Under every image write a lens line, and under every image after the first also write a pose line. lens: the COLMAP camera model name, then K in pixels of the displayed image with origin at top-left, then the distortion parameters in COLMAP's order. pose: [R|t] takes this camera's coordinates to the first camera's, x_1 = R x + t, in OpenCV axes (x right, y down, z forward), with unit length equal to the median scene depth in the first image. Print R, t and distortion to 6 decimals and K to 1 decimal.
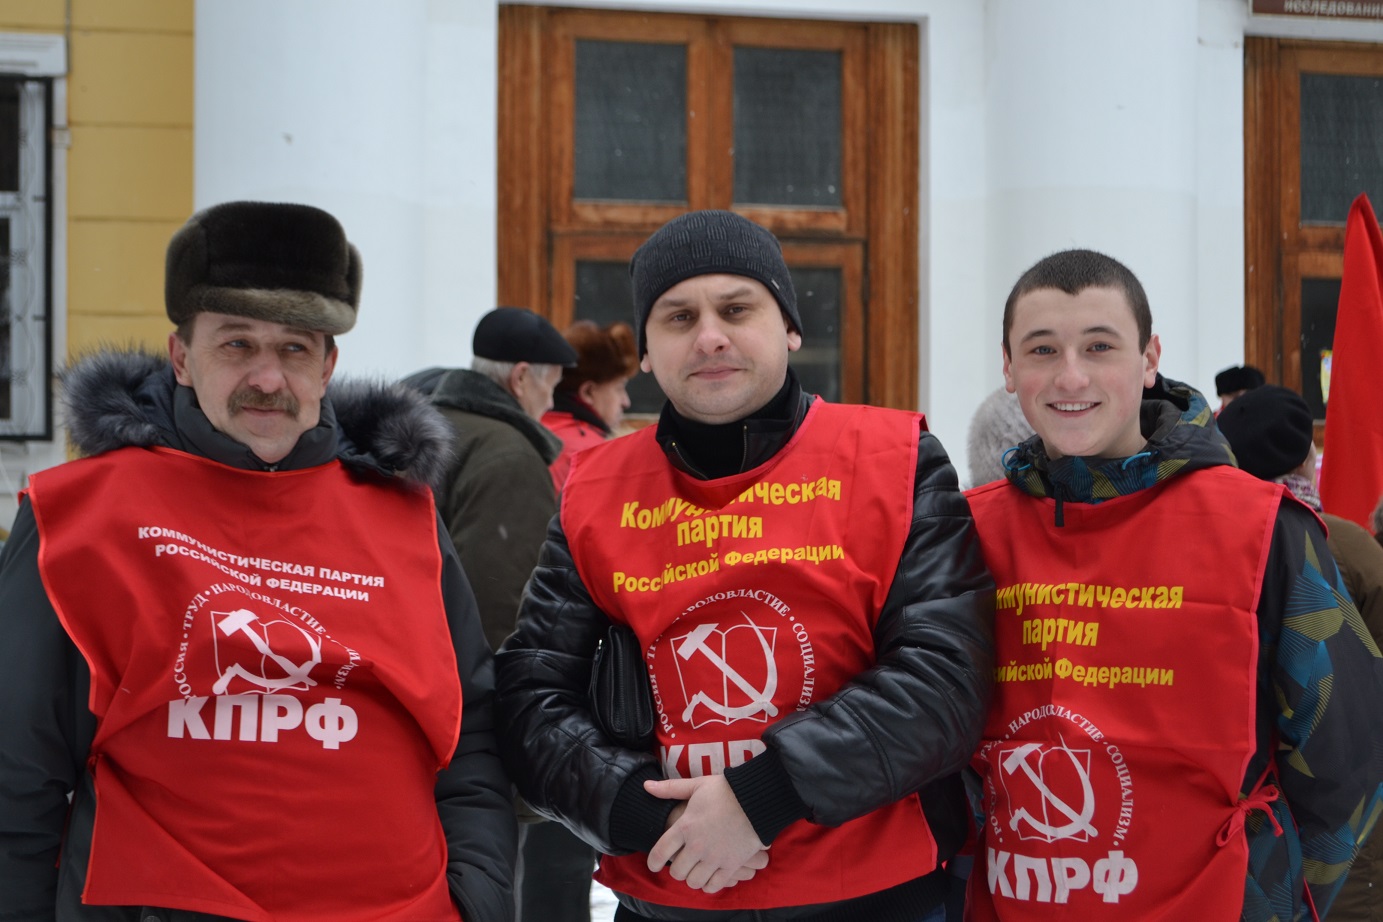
lens RADIAL K [[2246.4, 0, 691.7], [0, 2246.4, 450.5], [0, 0, 1]] dist [0.015690, 0.000000]
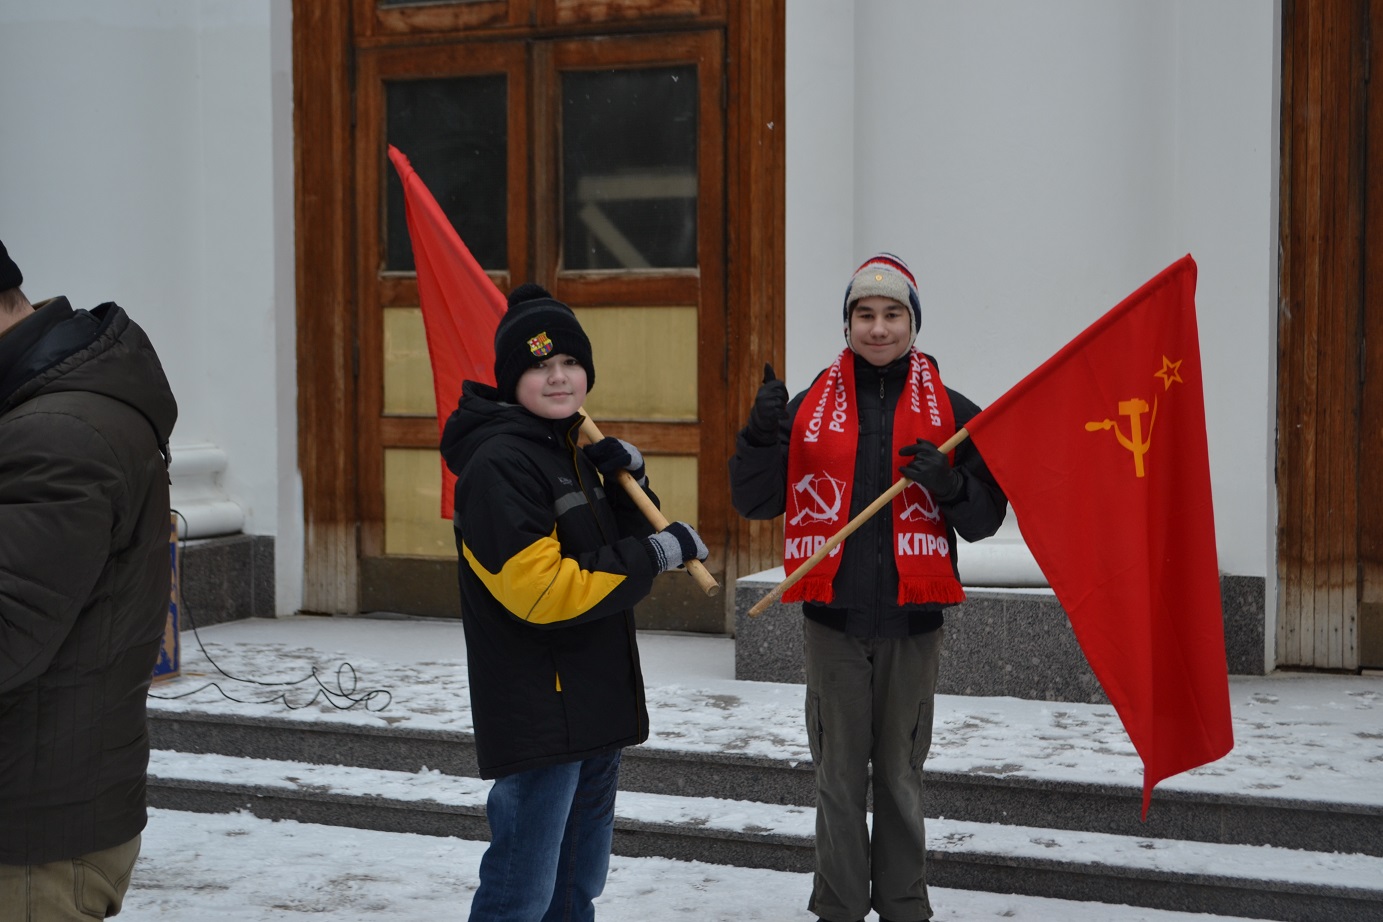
lens RADIAL K [[2176.0, 0, 692.3], [0, 2176.0, 458.6], [0, 0, 1]] dist [0.003130, 0.000000]
pose [[0.814022, 0.027332, -0.580191, 0.485316], [0.011324, 0.997956, 0.062901, 0.003152], [0.580724, -0.057773, 0.812048, 0.408618]]
